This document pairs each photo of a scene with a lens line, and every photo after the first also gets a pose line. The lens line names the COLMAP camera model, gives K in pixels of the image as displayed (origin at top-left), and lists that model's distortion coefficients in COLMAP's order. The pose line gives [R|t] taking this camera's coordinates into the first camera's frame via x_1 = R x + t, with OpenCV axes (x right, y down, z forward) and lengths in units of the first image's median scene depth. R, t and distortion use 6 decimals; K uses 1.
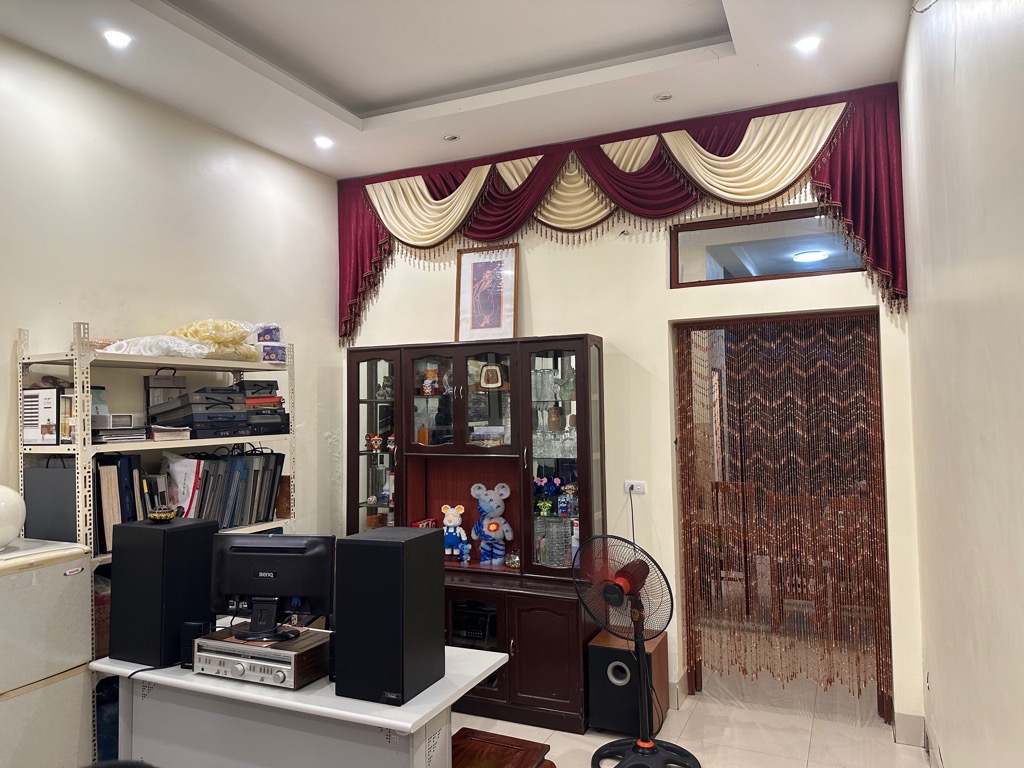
lens RADIAL K [[716.6, 0, 510.9], [0, 716.6, 381.9], [0, 0, 1]] dist [0.077853, -0.115032]
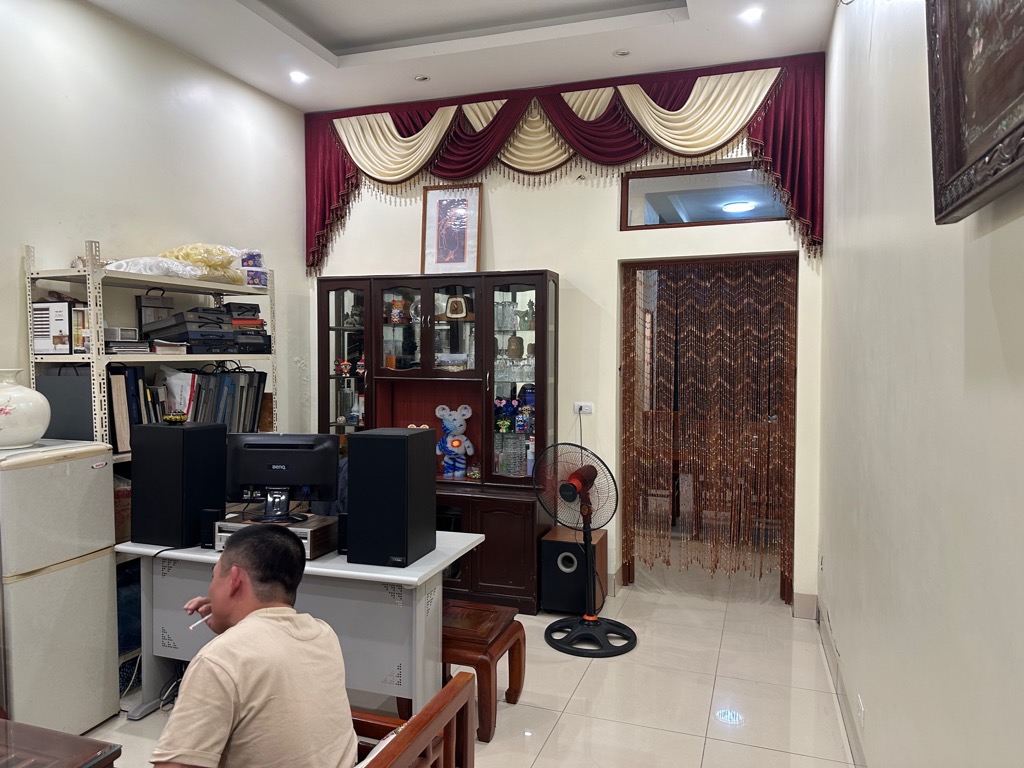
lens RADIAL K [[716.6, 0, 510.9], [0, 716.6, 381.9], [0, 0, 1]] dist [0.077853, -0.115032]
pose [[0.995046, 0.014090, 0.098410, -0.054781], [-0.021715, 0.996807, 0.076841, 0.022101], [-0.097013, -0.078597, 0.992175, -0.106956]]
